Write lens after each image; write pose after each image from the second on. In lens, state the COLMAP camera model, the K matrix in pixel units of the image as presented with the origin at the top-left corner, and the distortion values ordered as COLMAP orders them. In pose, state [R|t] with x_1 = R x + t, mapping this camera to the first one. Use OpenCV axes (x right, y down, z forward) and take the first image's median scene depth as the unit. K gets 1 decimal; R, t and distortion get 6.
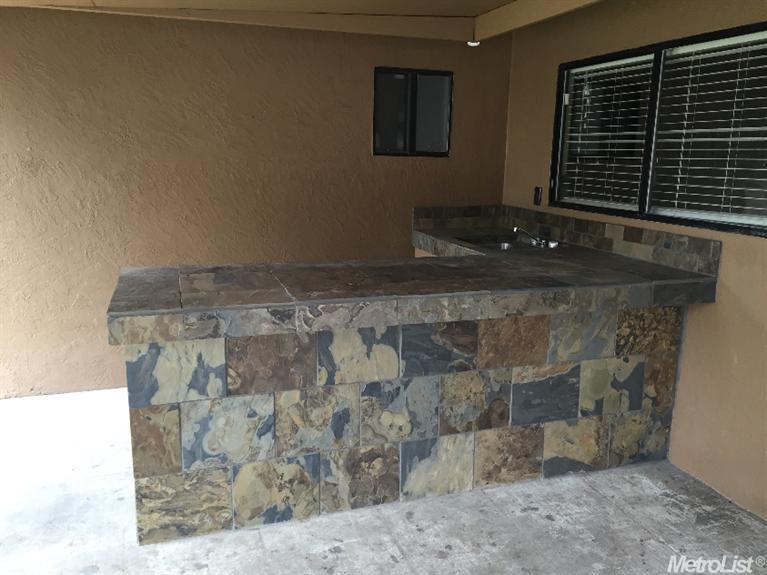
lens RADIAL K [[670.1, 0, 383.5], [0, 670.1, 287.5], [0, 0, 1]] dist [0.101932, -0.150883]
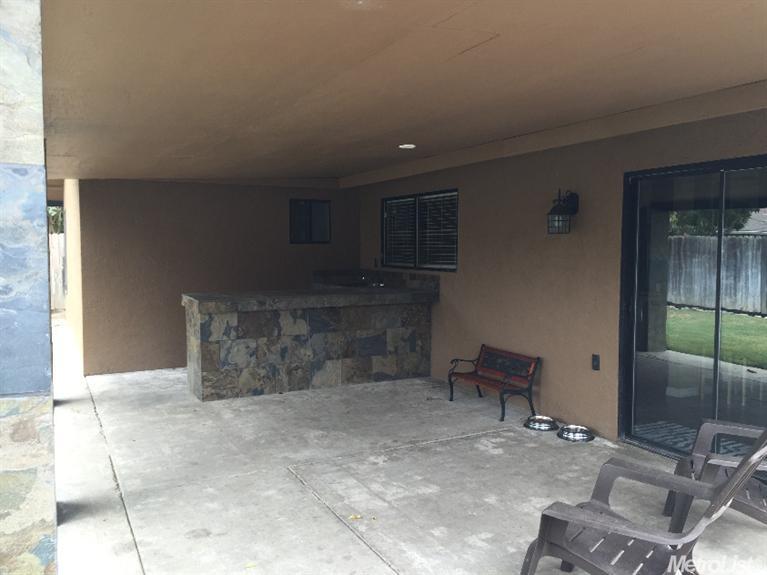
lens RADIAL K [[670.1, 0, 383.5], [0, 670.1, 287.5], [0, 0, 1]] dist [0.101932, -0.150883]
pose [[0.989080, -0.028411, 0.144614, -0.050511], [0.047604, 0.990233, -0.131044, 0.295237], [-0.139478, 0.136497, 0.980772, -1.389349]]
